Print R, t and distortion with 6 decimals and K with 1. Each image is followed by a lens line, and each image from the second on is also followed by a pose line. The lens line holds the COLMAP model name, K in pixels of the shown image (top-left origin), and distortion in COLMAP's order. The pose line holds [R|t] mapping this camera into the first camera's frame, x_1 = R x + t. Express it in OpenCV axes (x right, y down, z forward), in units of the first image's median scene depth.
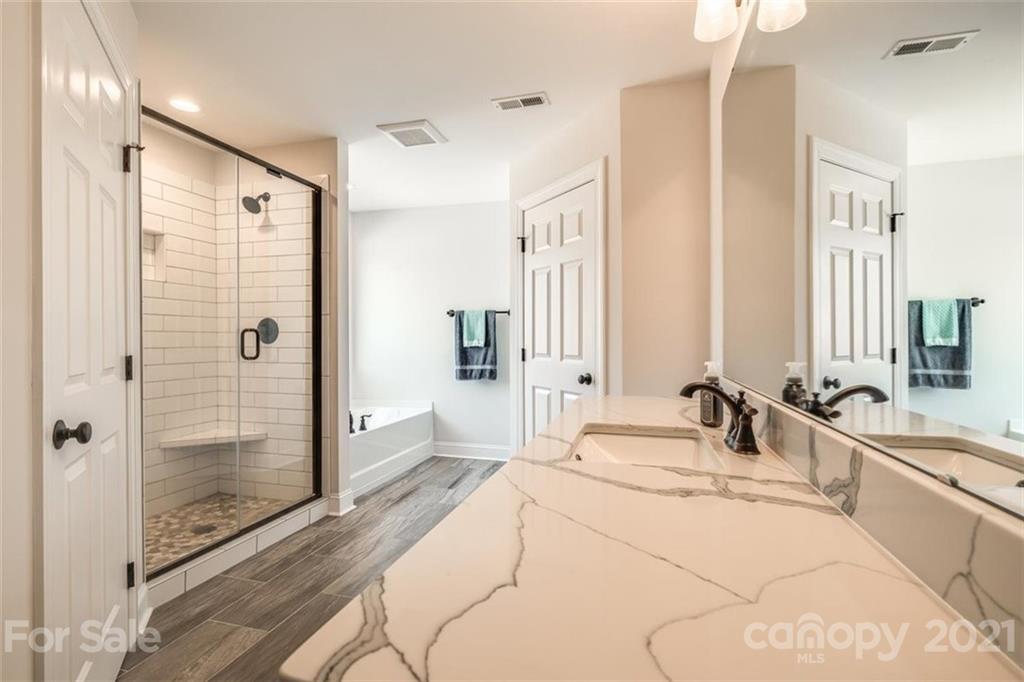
lens RADIAL K [[495.7, 0, 521.6], [0, 495.7, 339.5], [0, 0, 1]] dist [-0.009346, 0.000734]
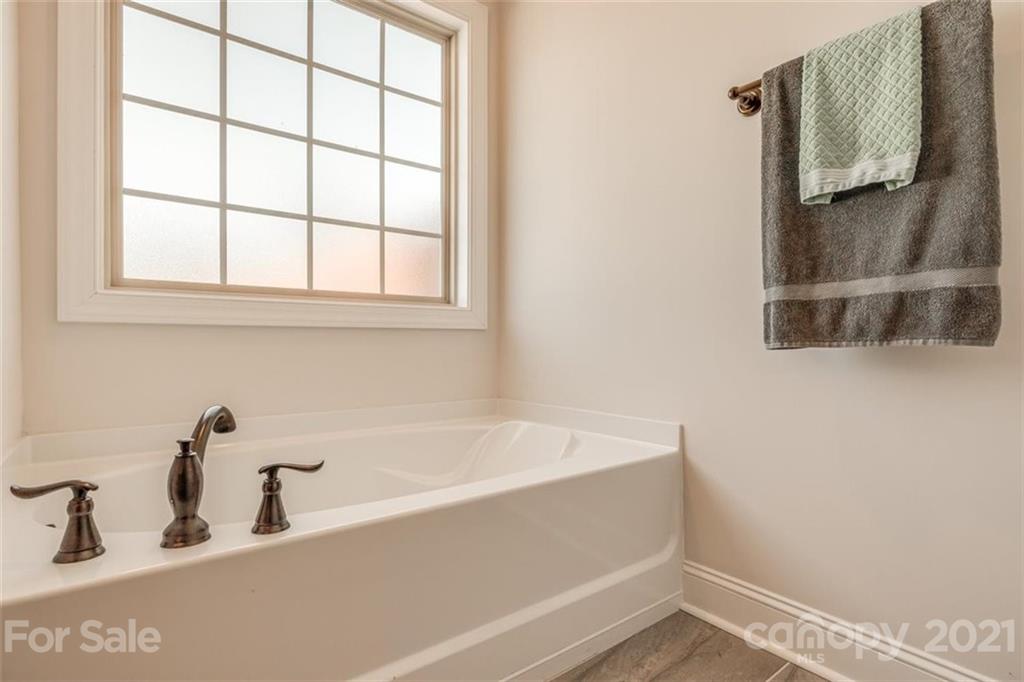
lens RADIAL K [[495.7, 0, 515.6], [0, 495.7, 346.3], [0, 0, 1]] dist [-0.009346, 0.000734]
pose [[0.790238, 0.006757, -0.612763, -0.080775], [-0.004286, 0.999976, 0.005500, 0.081854], [0.612786, -0.001720, 0.790247, 0.740588]]
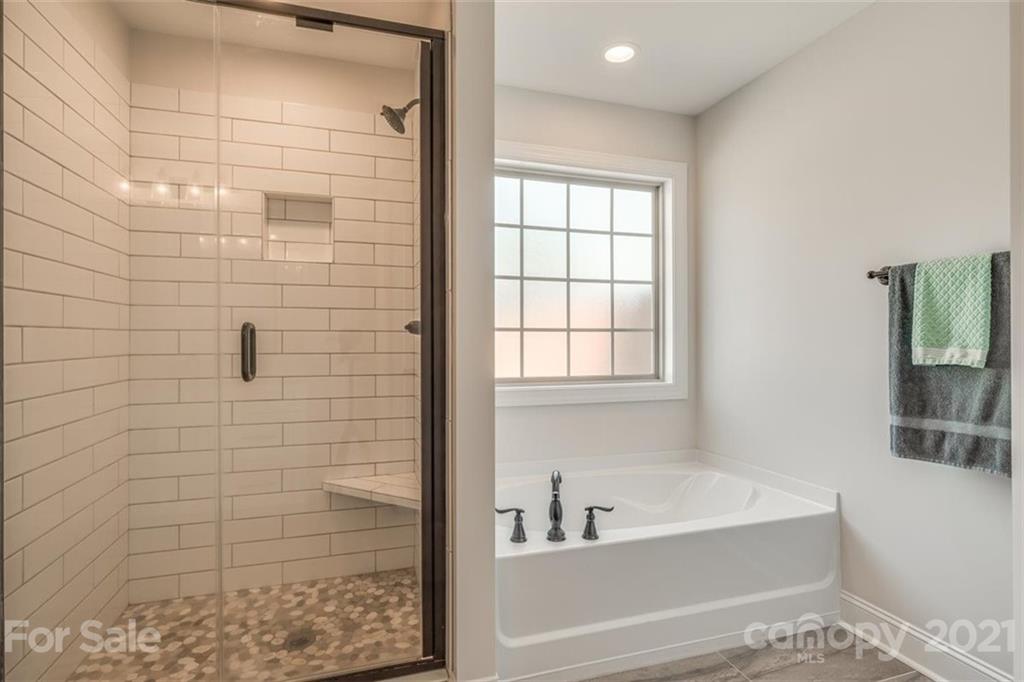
lens RADIAL K [[495.7, 0, 520.5], [0, 495.7, 337.6], [0, 0, 1]] dist [-0.009346, 0.000734]
pose [[0.531088, -0.005826, -0.847297, 0.033492], [-0.001968, 0.999965, -0.008109, -0.001189], [0.847314, 0.005974, 0.531058, 0.578171]]
